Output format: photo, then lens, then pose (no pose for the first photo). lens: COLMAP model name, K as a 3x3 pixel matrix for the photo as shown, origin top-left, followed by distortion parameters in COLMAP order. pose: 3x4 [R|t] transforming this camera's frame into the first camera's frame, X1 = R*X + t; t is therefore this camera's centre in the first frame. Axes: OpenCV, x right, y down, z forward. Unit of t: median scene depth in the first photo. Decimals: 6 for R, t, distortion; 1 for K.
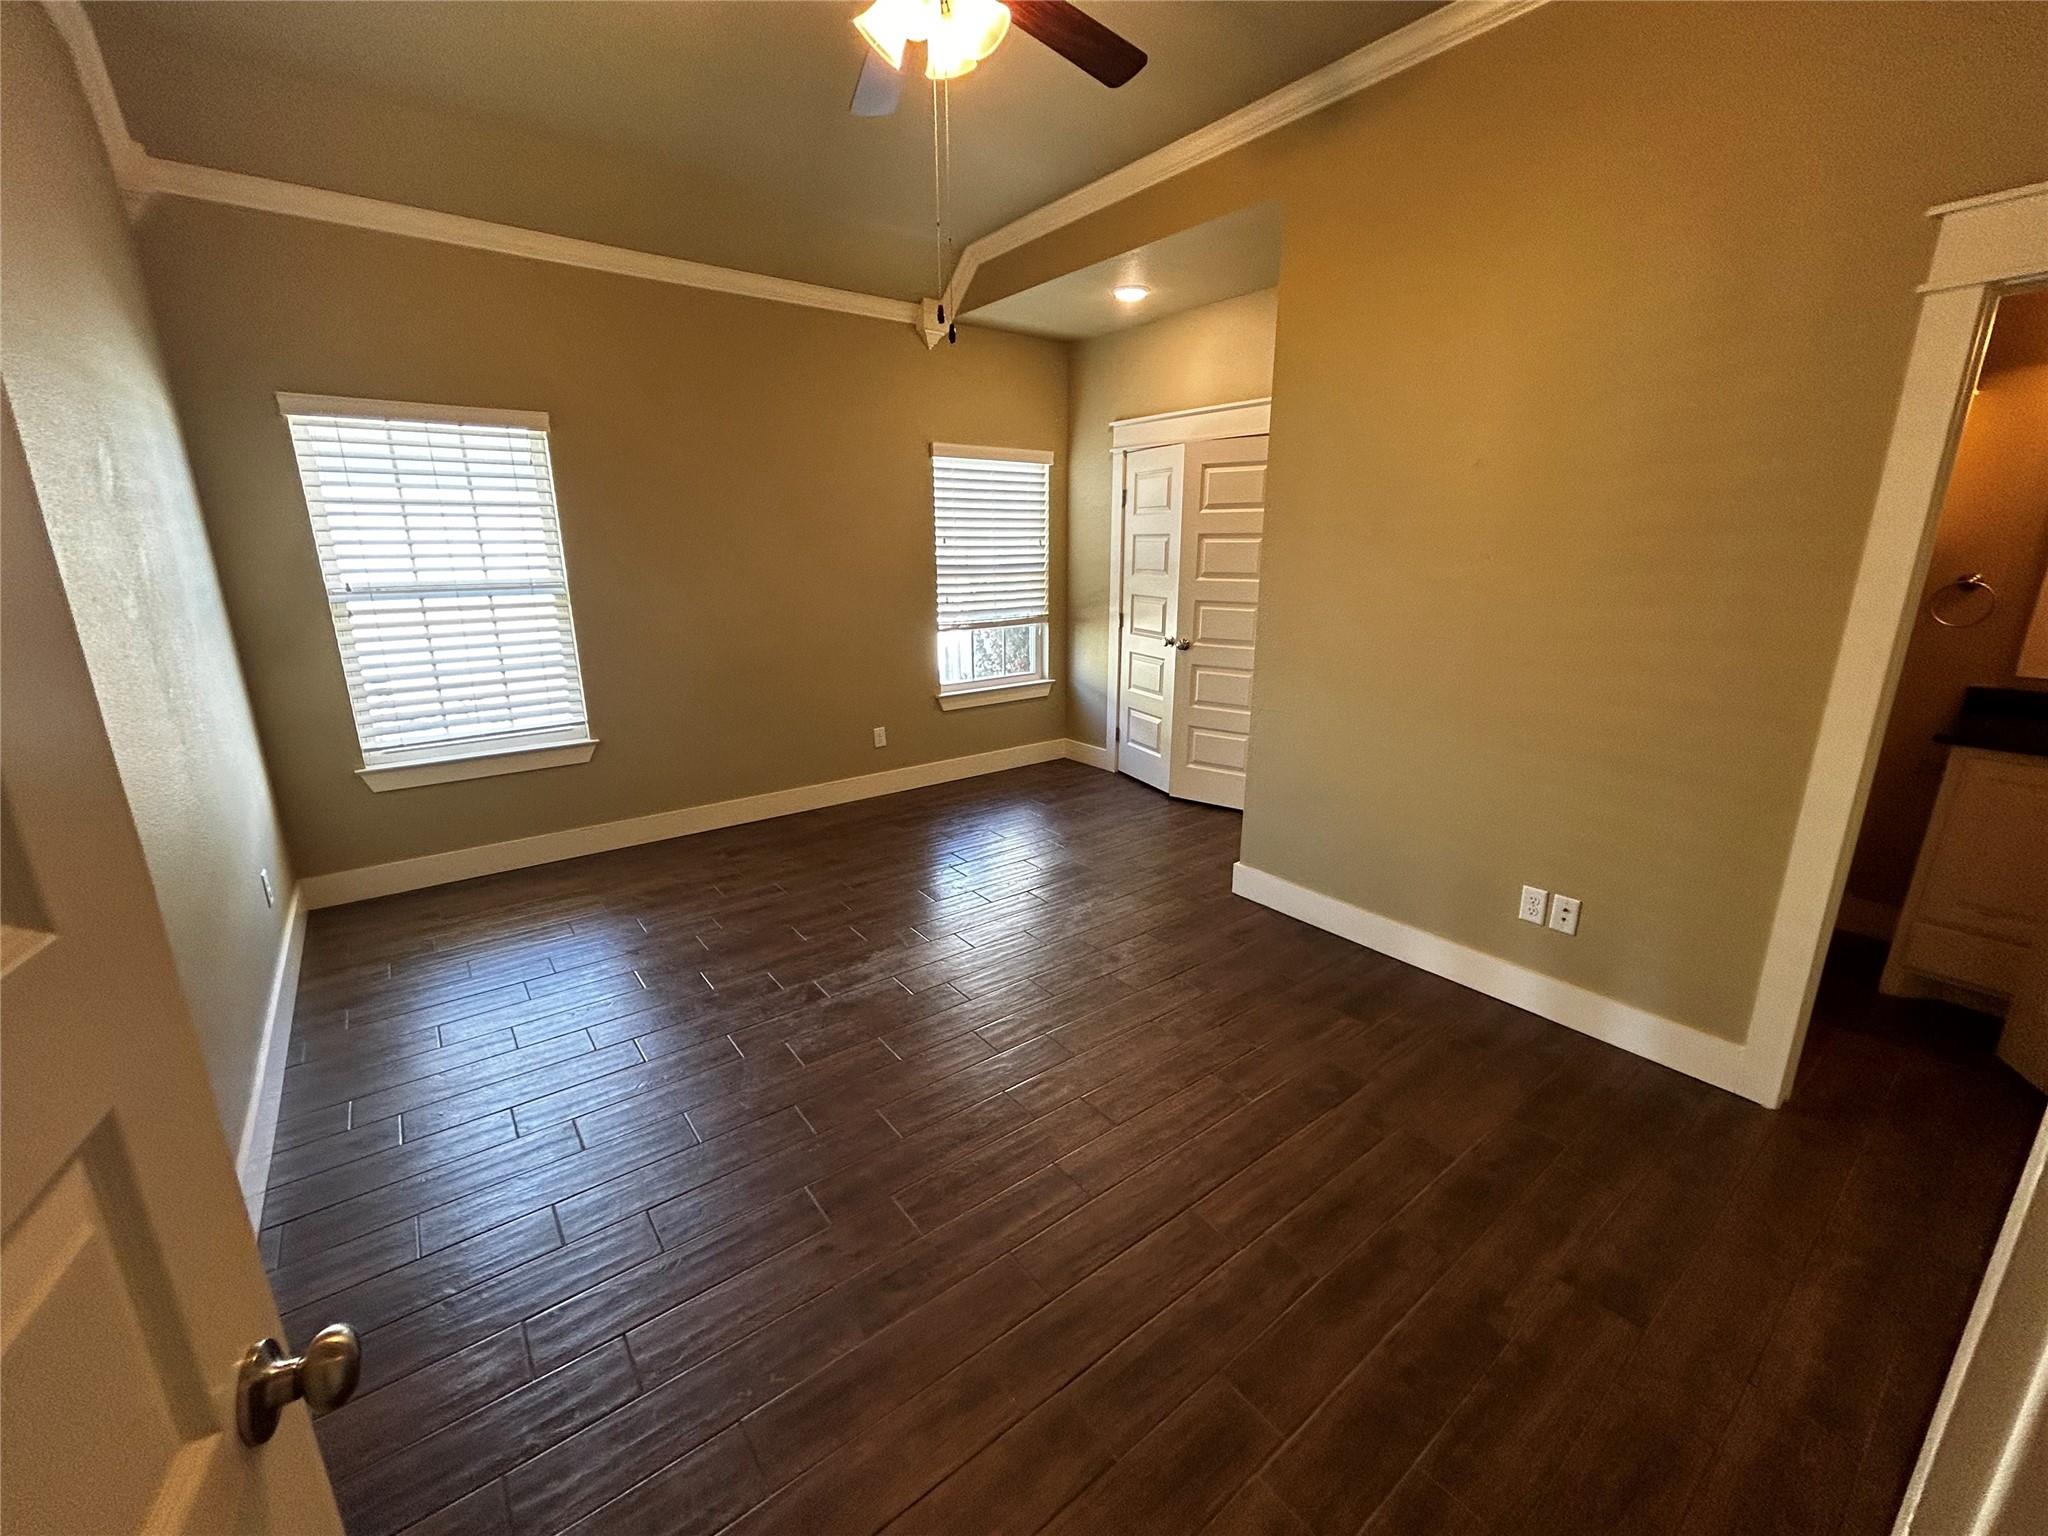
lens RADIAL K [[835.0, 0, 1024.0], [0, 835.0, 768.0], [0, 0, 1]] dist [-0.001366, -0.000081]
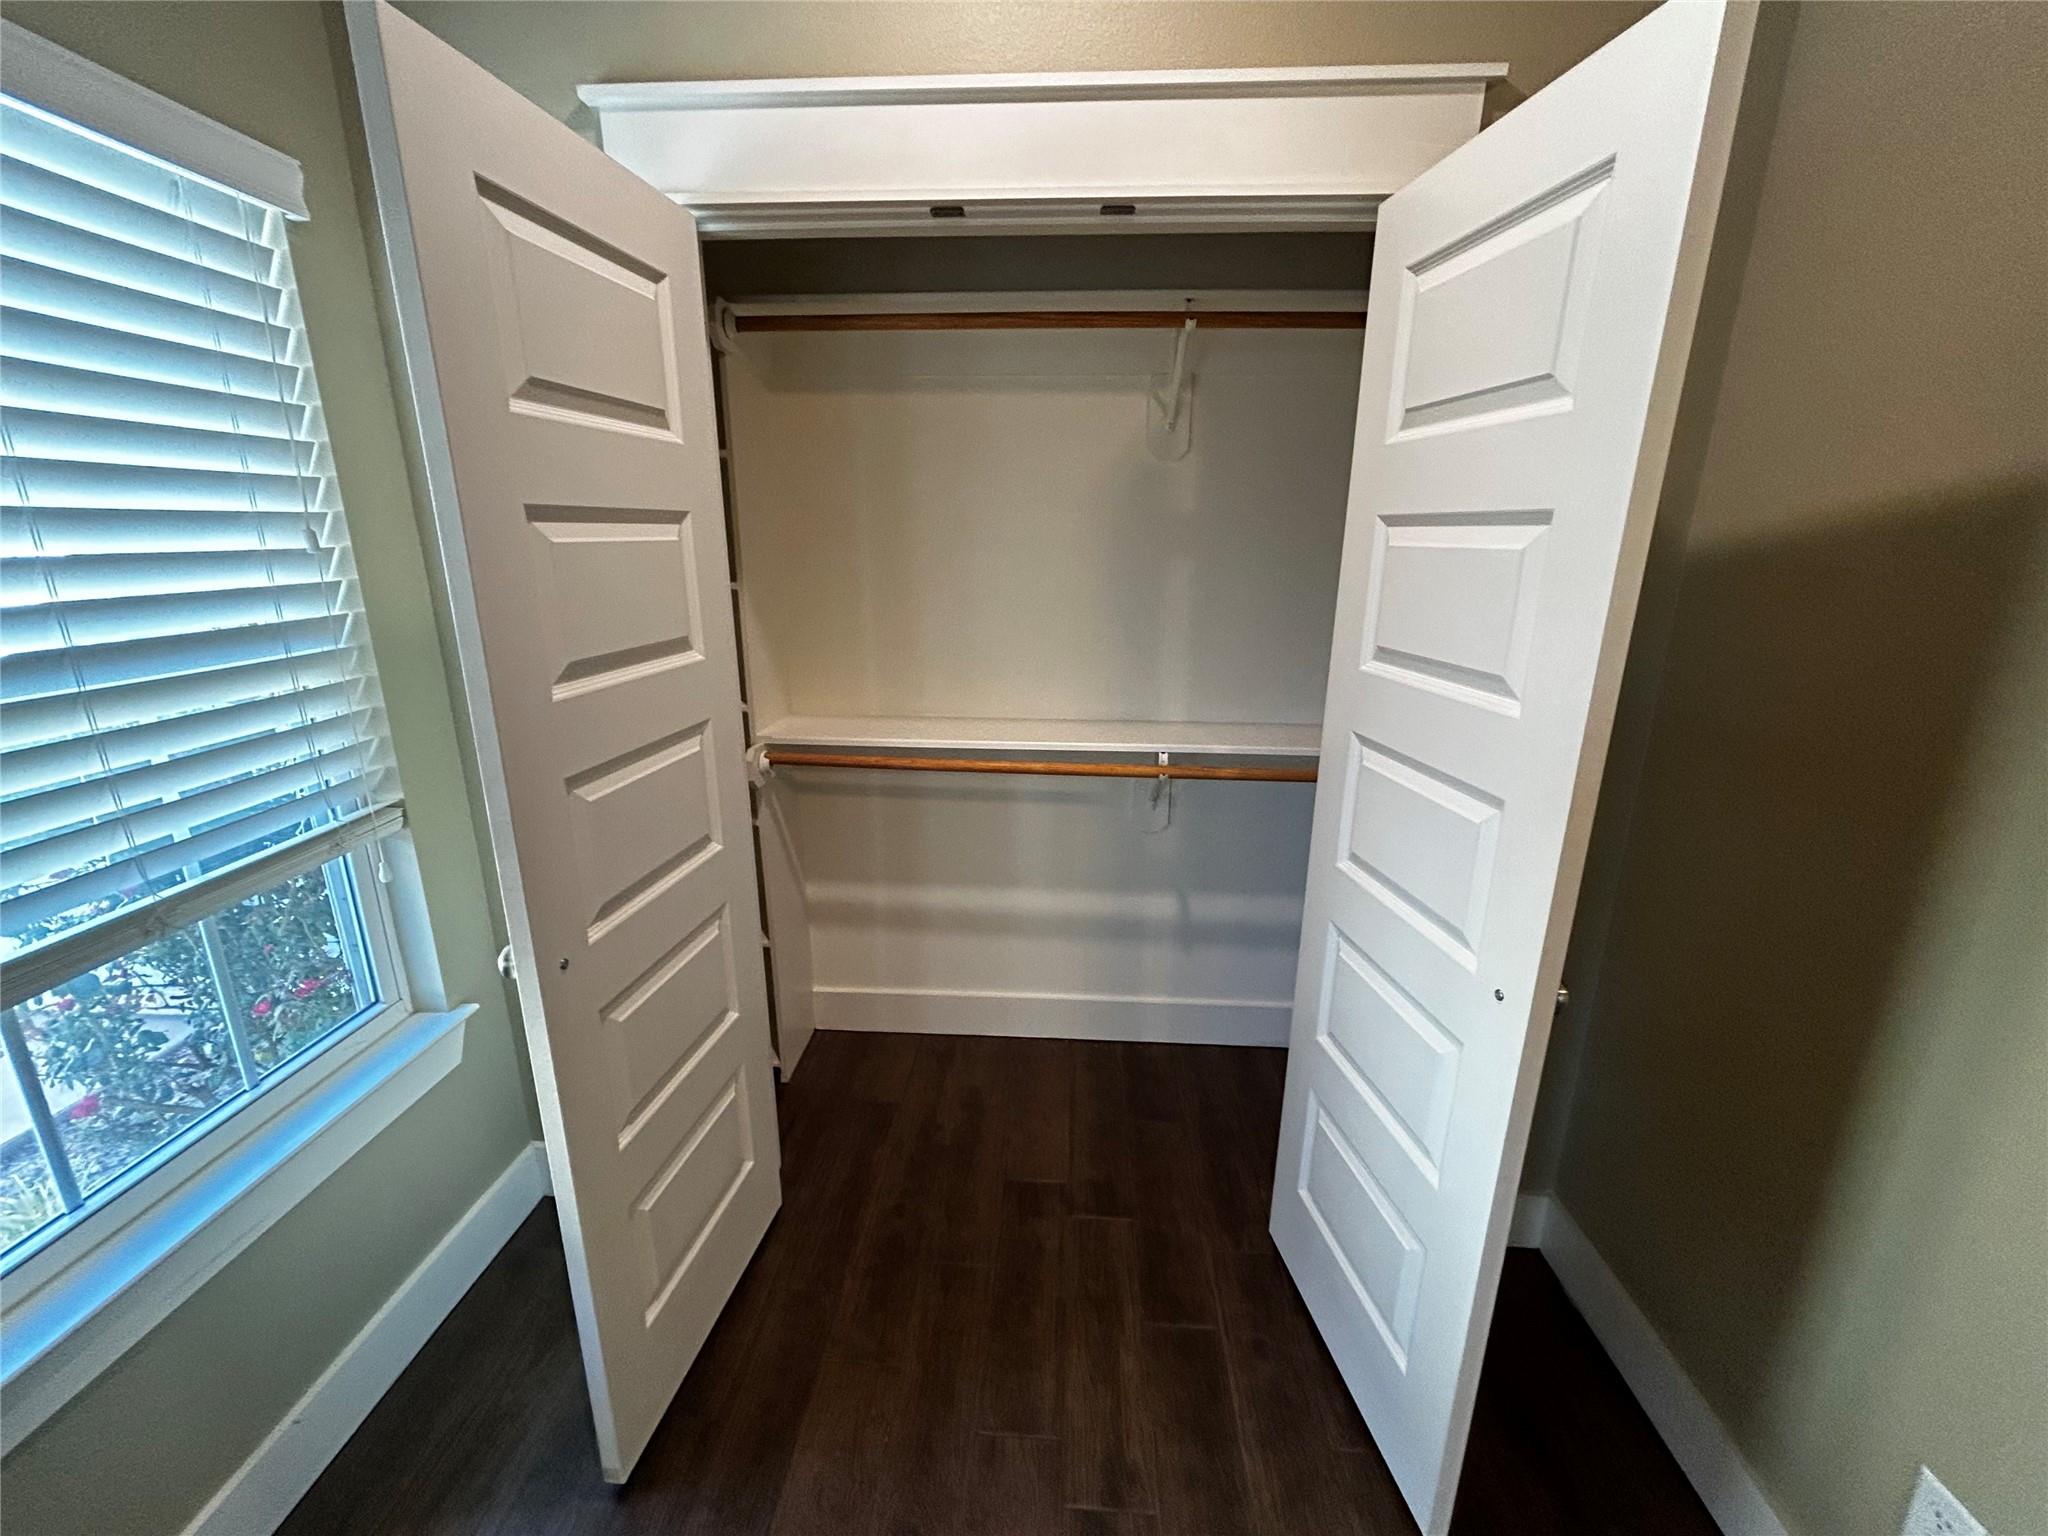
lens RADIAL K [[835.0, 0, 1024.0], [0, 835.0, 768.0], [0, 0, 1]] dist [-0.001366, -0.000081]
pose [[0.656523, -0.199746, 0.727379, -0.042011], [0.185977, 0.977396, 0.100543, -0.223175], [-0.731020, 0.069267, 0.678831, 0.803655]]
